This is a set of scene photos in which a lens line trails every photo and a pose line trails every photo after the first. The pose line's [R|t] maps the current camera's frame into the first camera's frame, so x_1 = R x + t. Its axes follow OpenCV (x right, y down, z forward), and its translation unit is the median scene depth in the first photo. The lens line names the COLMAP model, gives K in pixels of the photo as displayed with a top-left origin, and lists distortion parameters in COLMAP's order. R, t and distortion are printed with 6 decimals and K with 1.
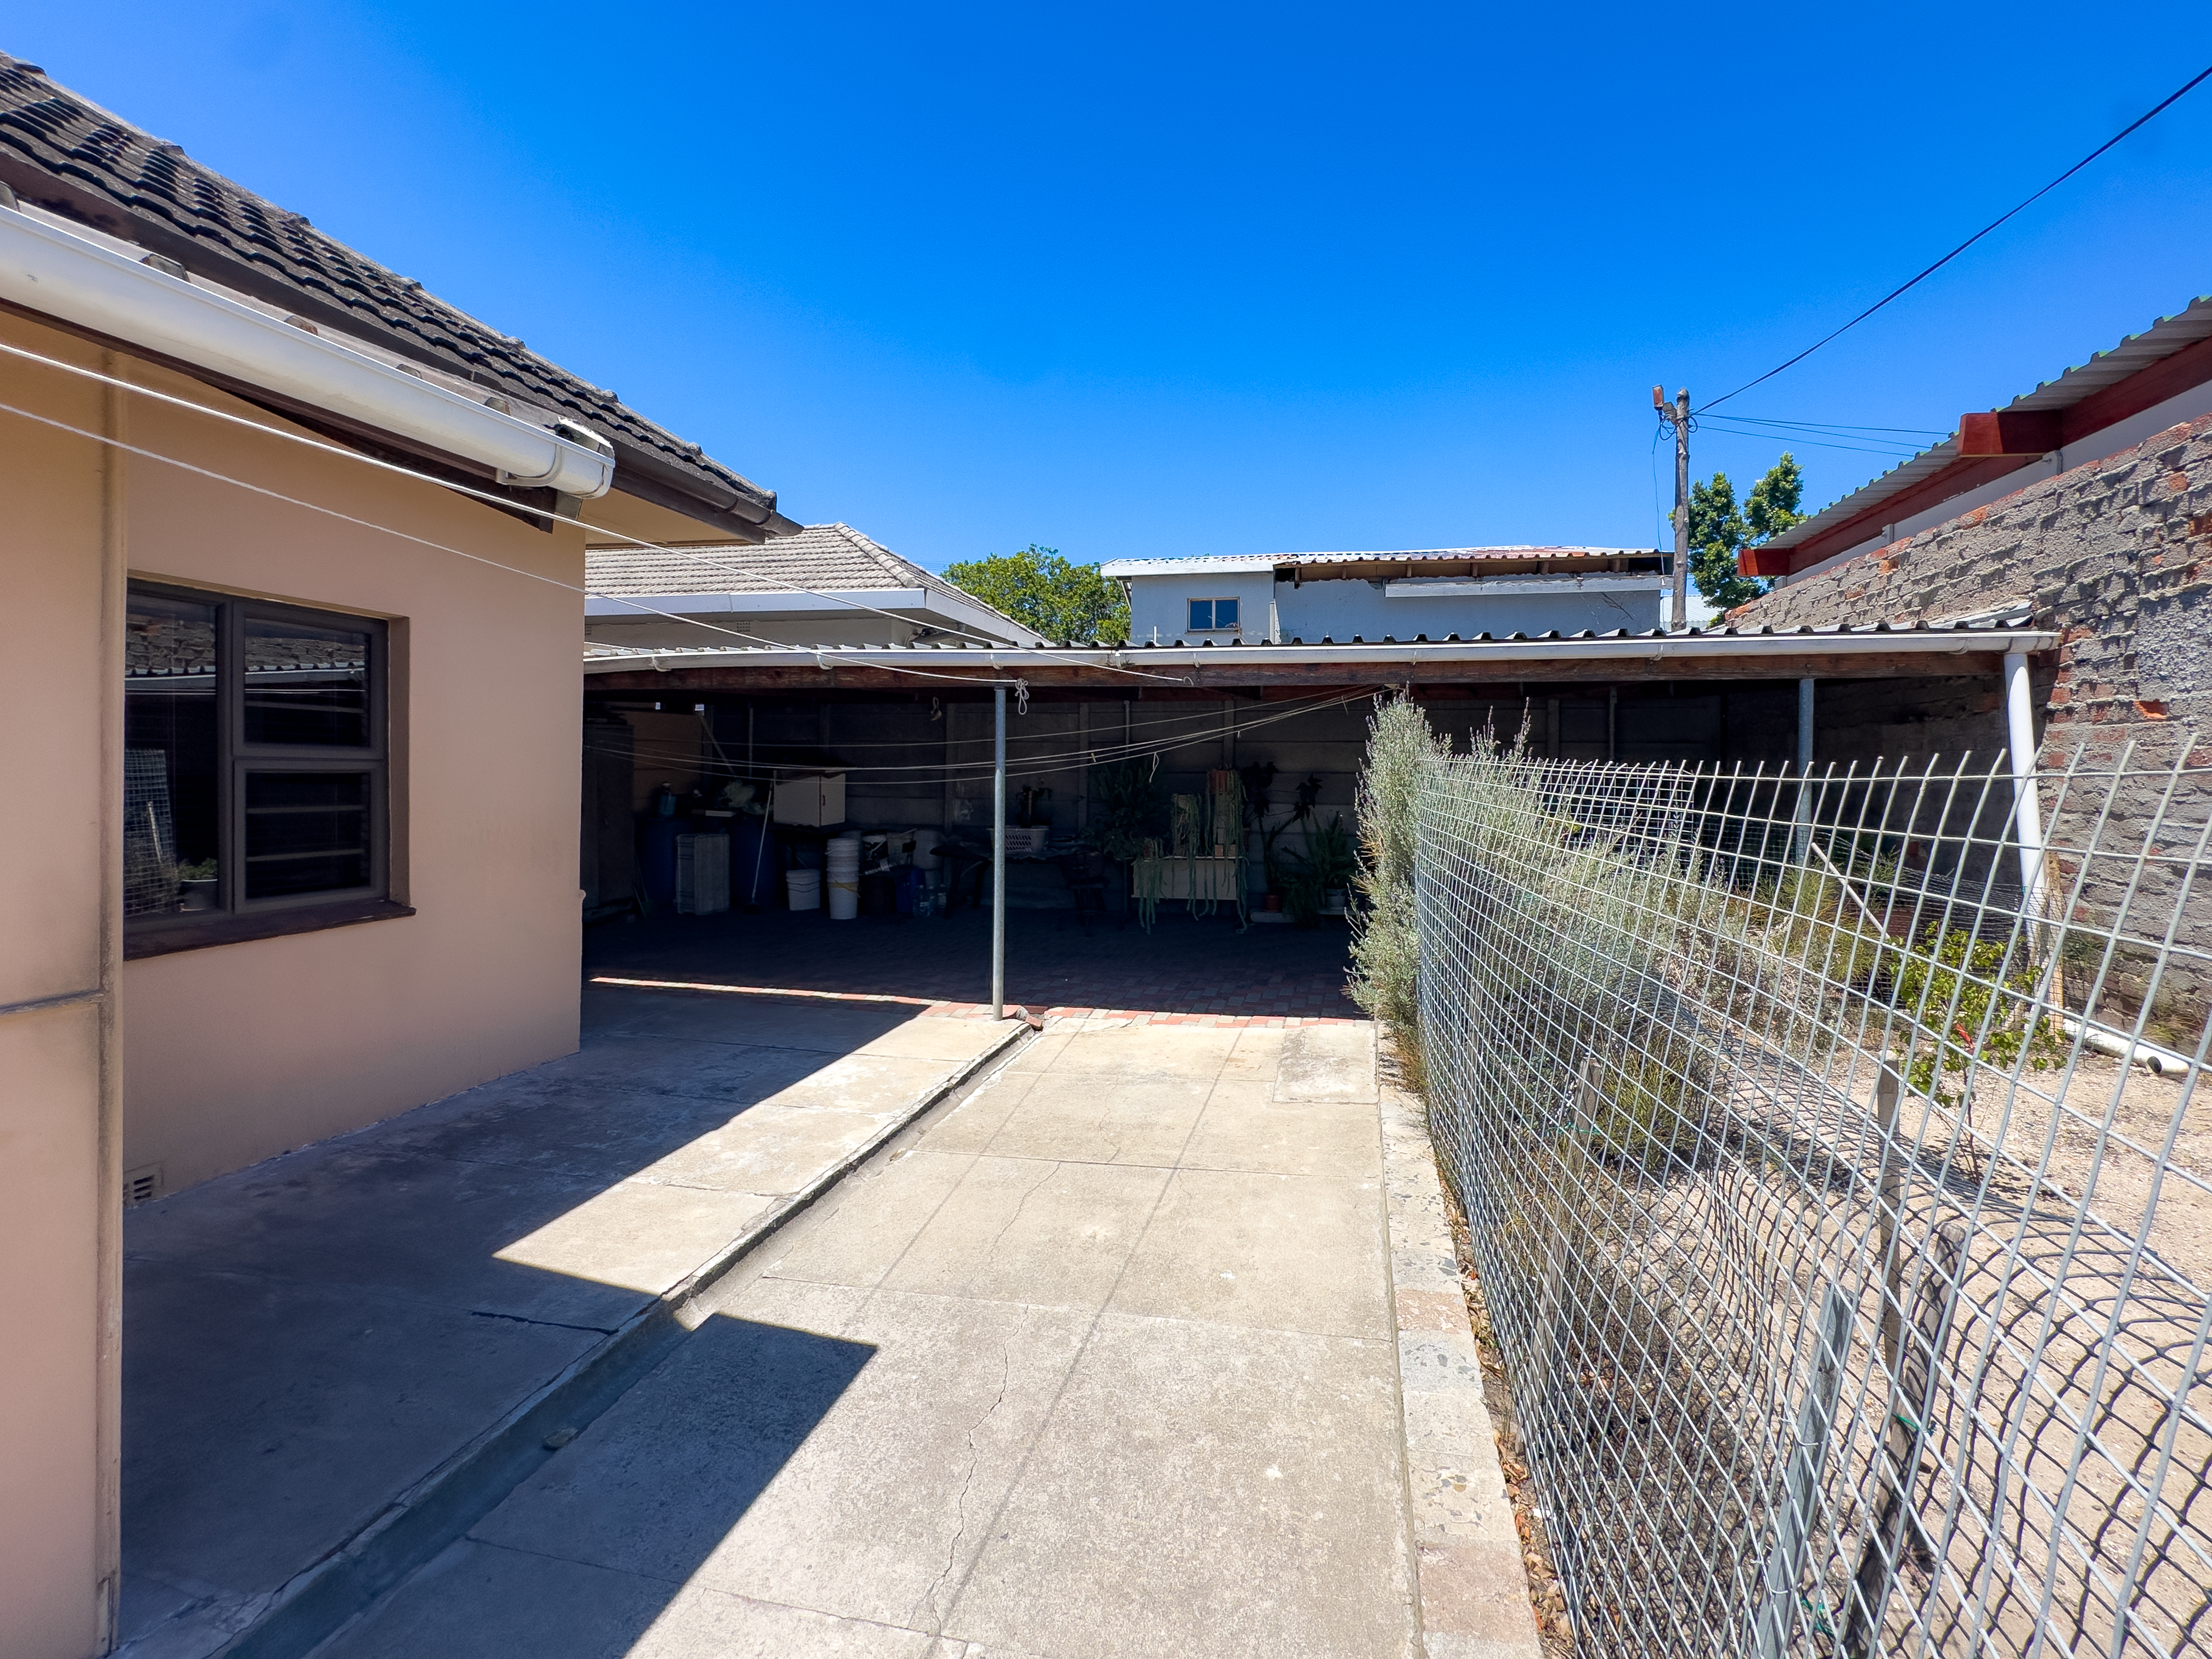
lens RADIAL K [[896.1, 0, 1132.7], [0, 896.1, 780.0], [0, 0, 1]] dist [0.000904, 0.000234]
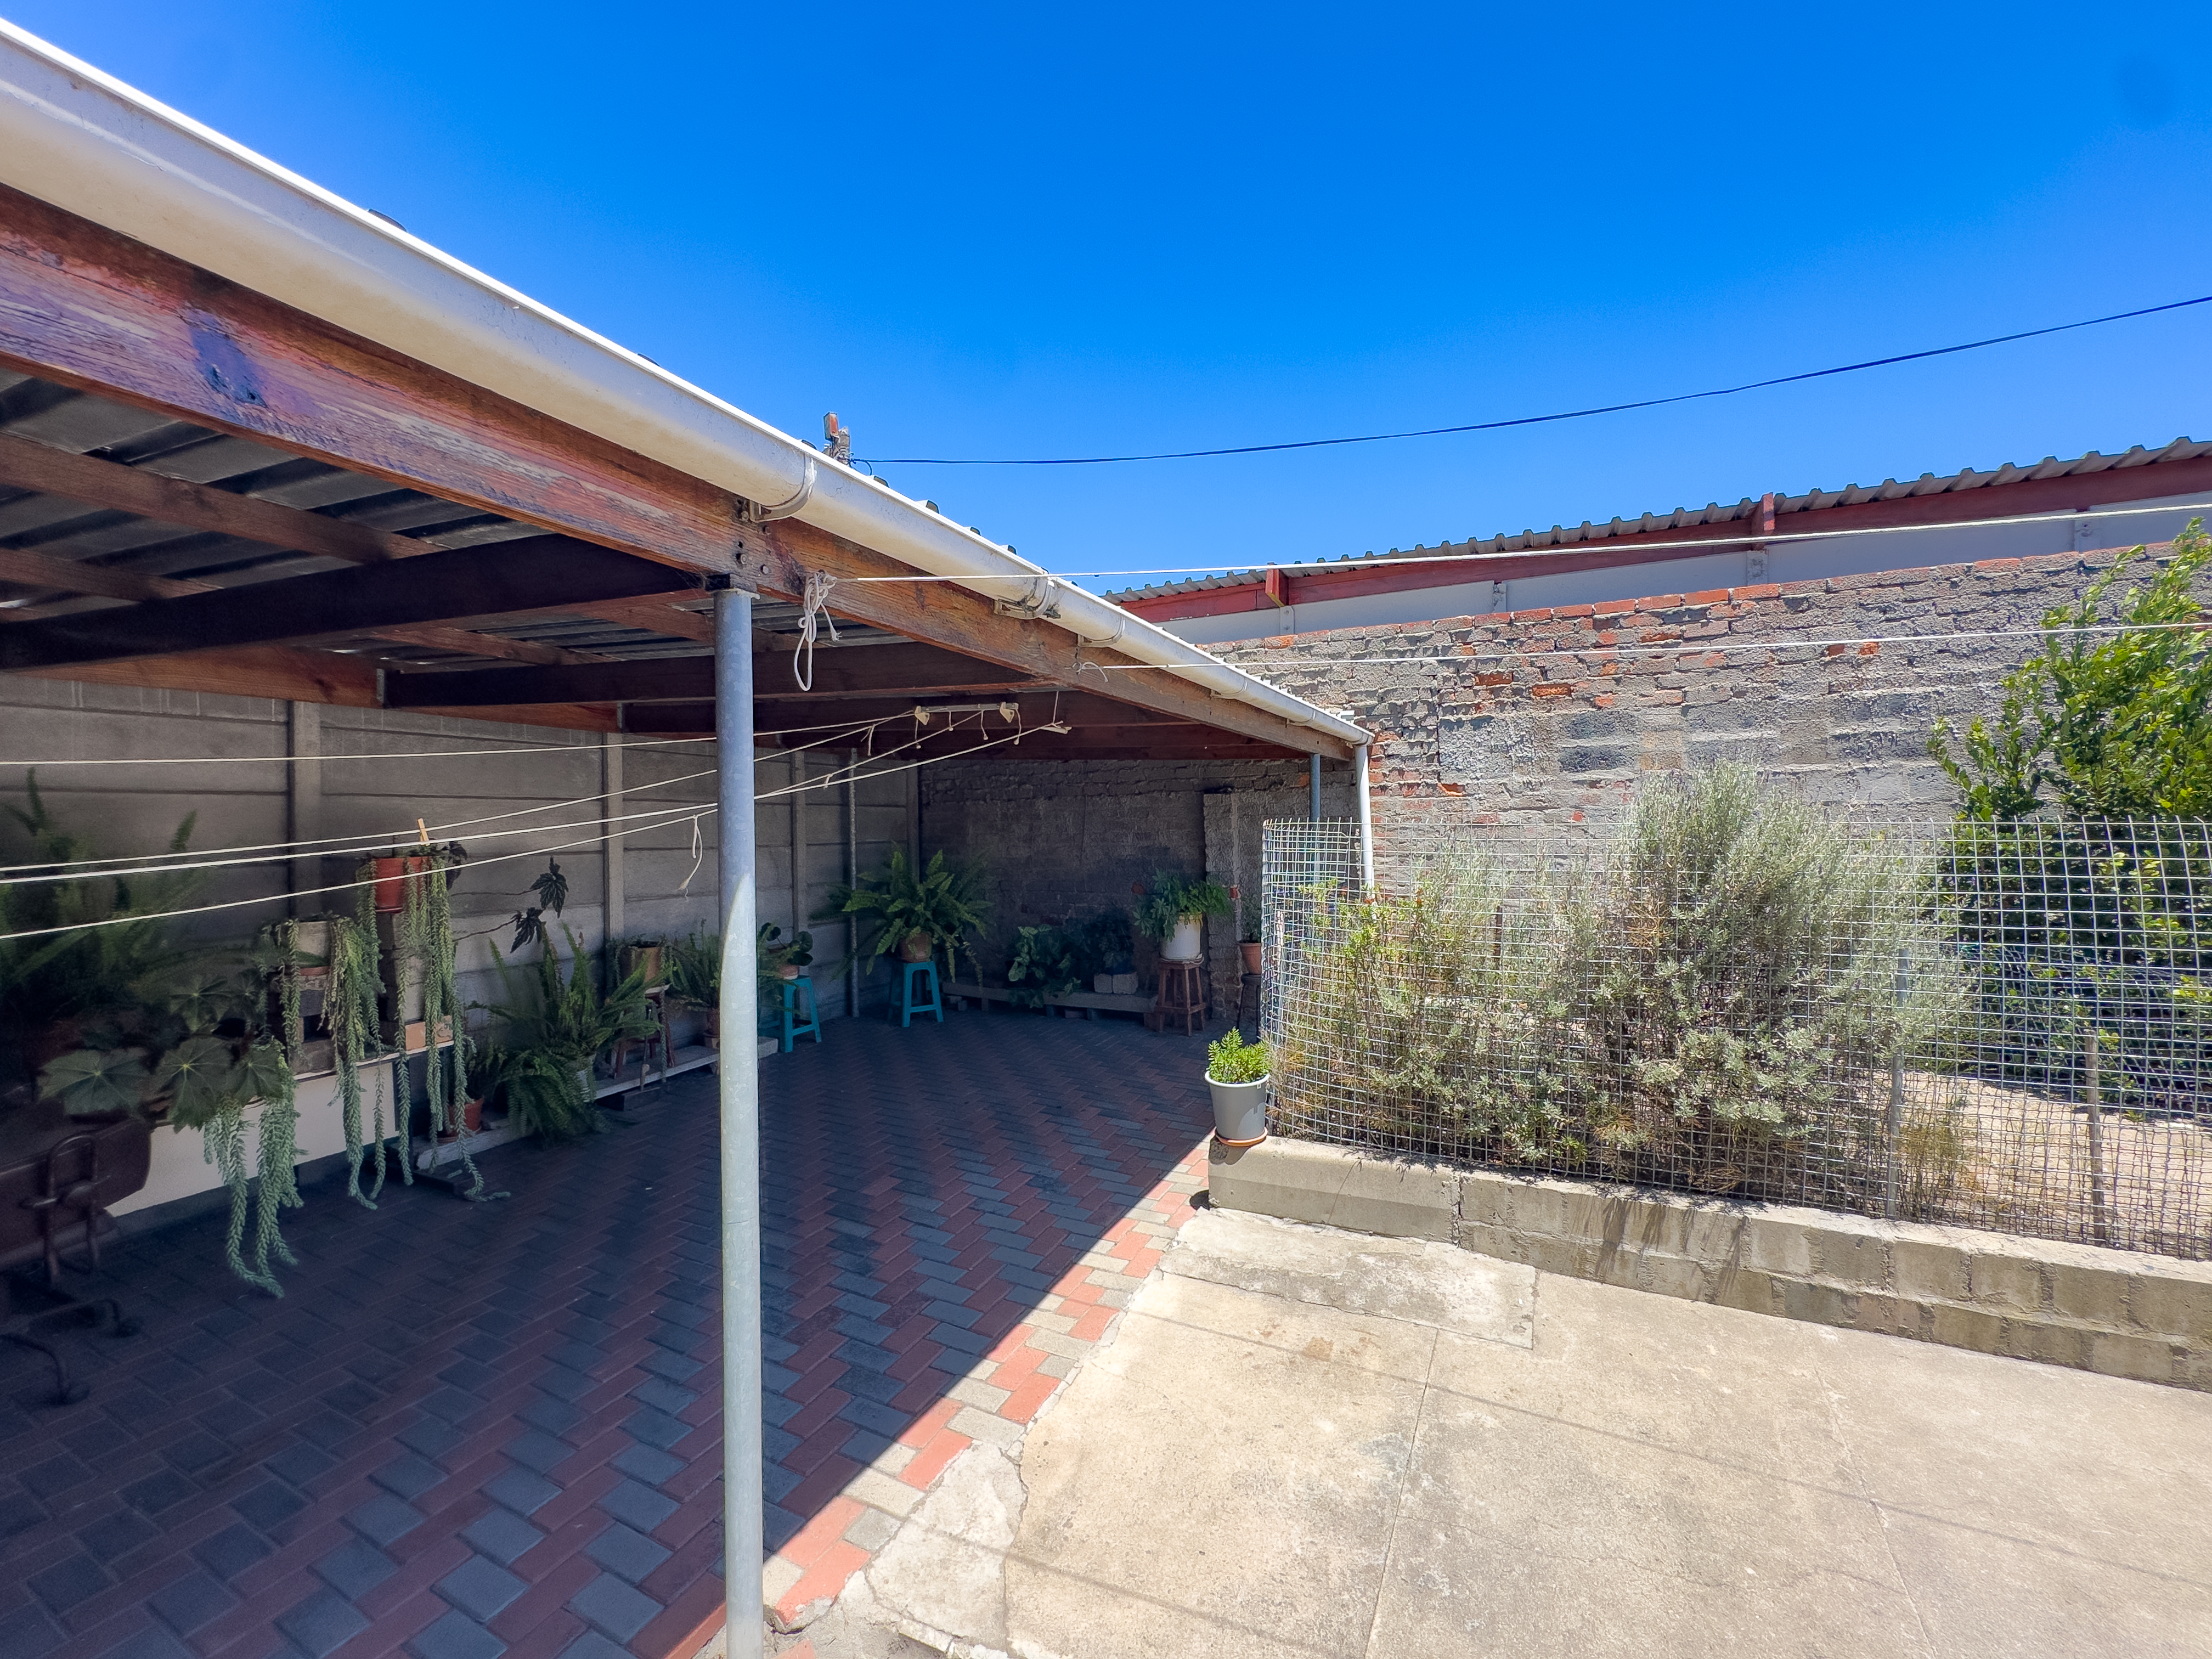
lens RADIAL K [[921.5, 0, 1106.0], [0, 921.5, 829.5], [0, 0, 1]] dist [0.000414, 0.000155]
pose [[0.221014, -0.014724, 0.975159, -0.402916], [0.031557, 0.999470, 0.007939, -0.025687], [-0.974760, 0.029019, 0.221362, 0.816211]]
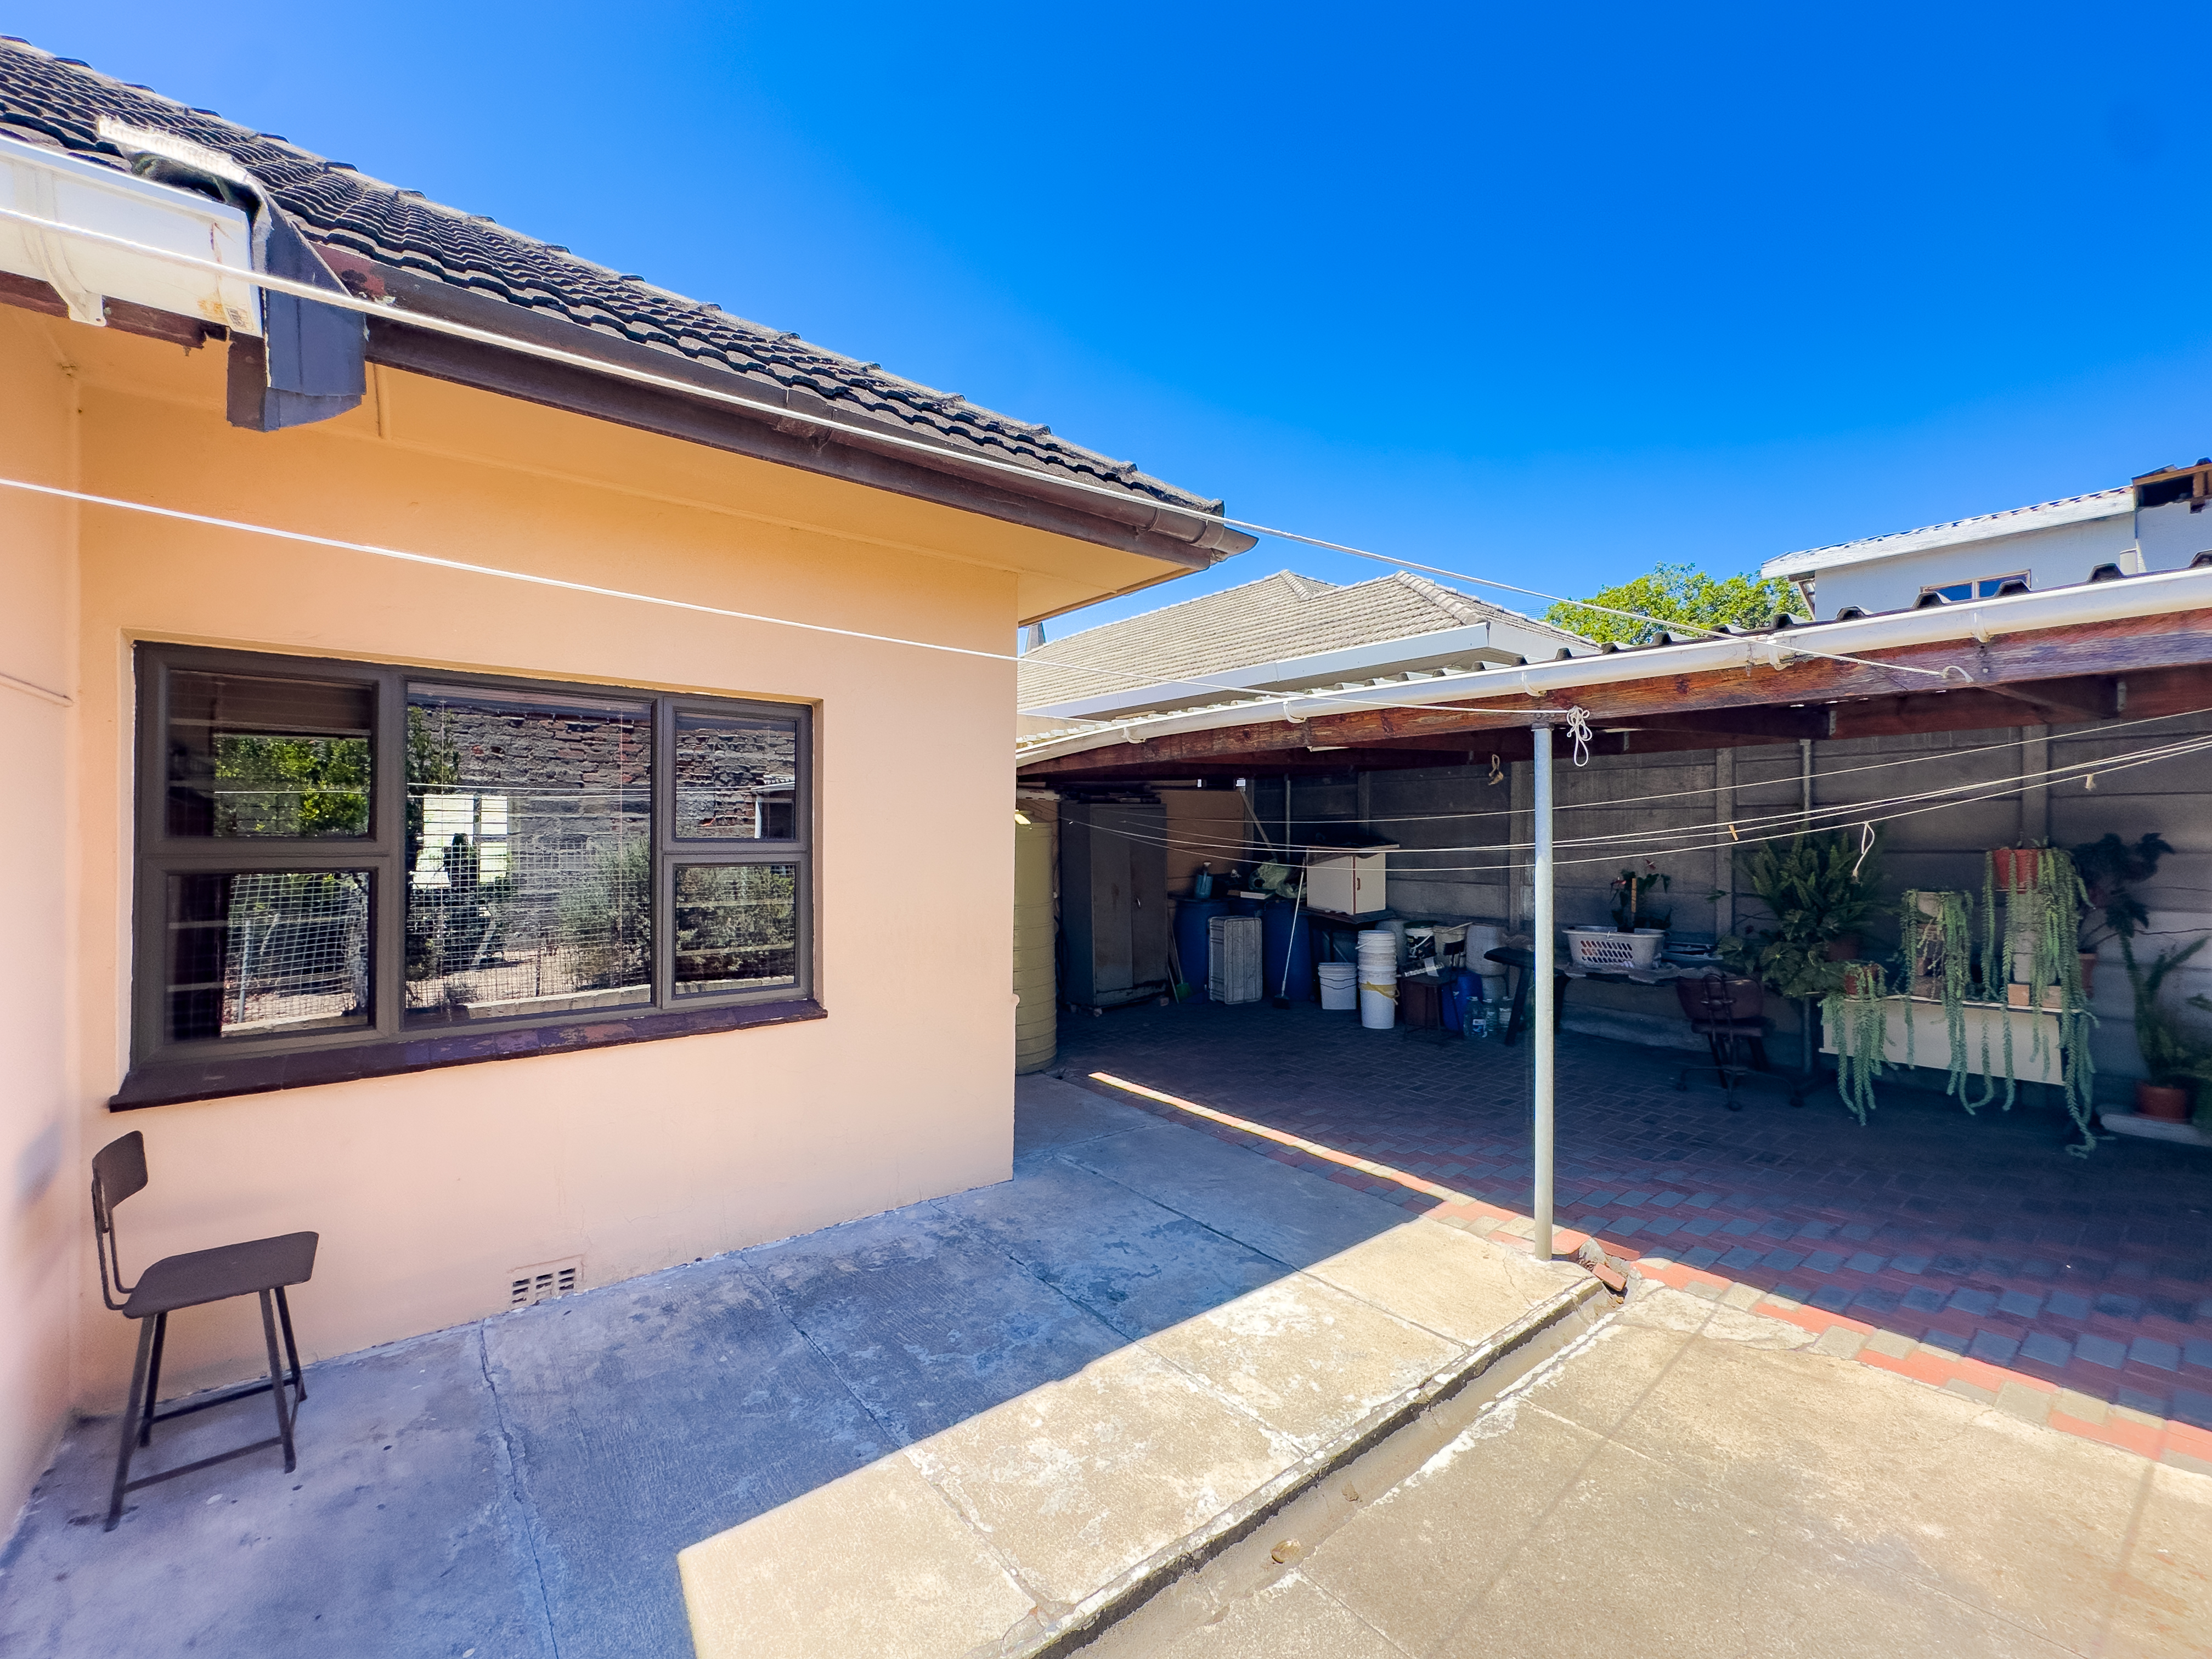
lens RADIAL K [[889.4, 0, 1109.1], [0, 889.4, 832.7], [0, 0, 1]] dist [-0.001742, -0.000262]
pose [[0.778408, -0.013551, -0.627612, 0.006160], [0.000881, 0.999790, -0.020494, -0.015639], [0.627758, 0.015400, 0.778256, 0.325118]]
